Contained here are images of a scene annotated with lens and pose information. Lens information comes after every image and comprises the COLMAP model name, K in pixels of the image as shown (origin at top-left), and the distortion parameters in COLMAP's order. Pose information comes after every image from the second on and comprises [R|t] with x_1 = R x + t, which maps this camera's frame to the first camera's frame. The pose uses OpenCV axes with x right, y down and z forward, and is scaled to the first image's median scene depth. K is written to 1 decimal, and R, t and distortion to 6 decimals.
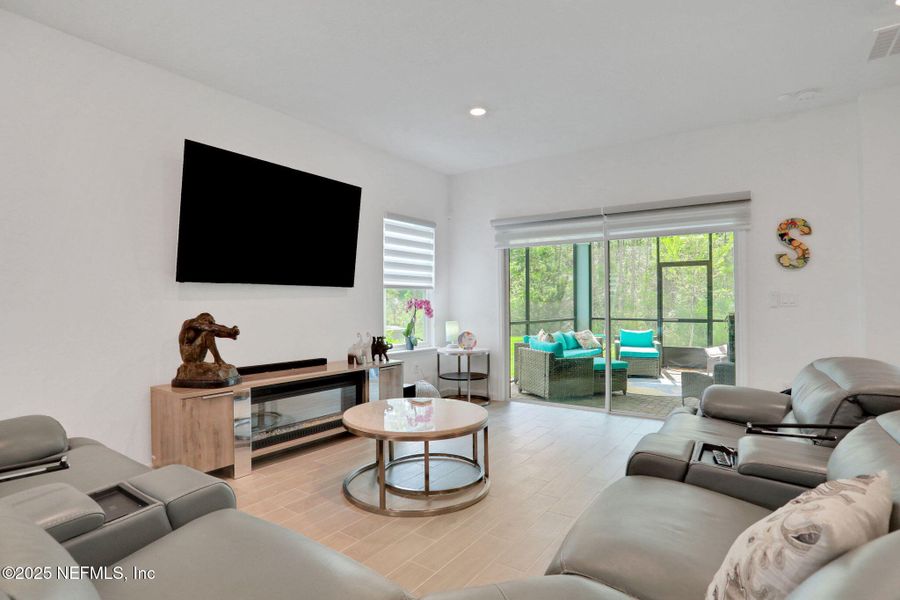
lens RADIAL K [[467.3, 0, 451.5], [0, 467.3, 297.4], [0, 0, 1]] dist [-0.092585, 0.052607]
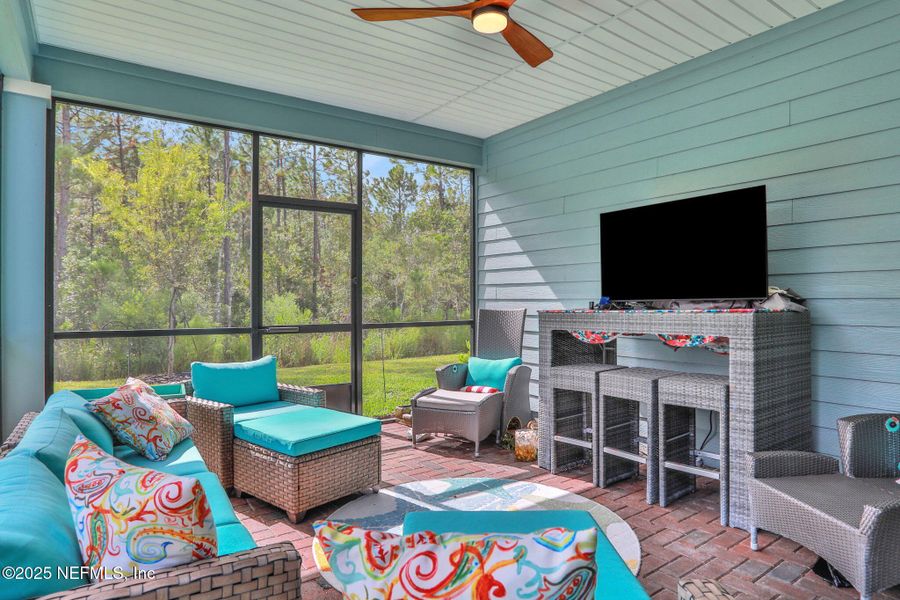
lens RADIAL K [[513.4, 0, 453.3], [0, 513.4, 297.5], [0, 0, 1]] dist [-0.034266, 0.001174]
pose [[0.338477, 0.003450, 0.940968, 0.122270], [-0.008204, 0.999966, -0.000716, 0.030897], [-0.940939, -0.007478, 0.338494, 1.140069]]
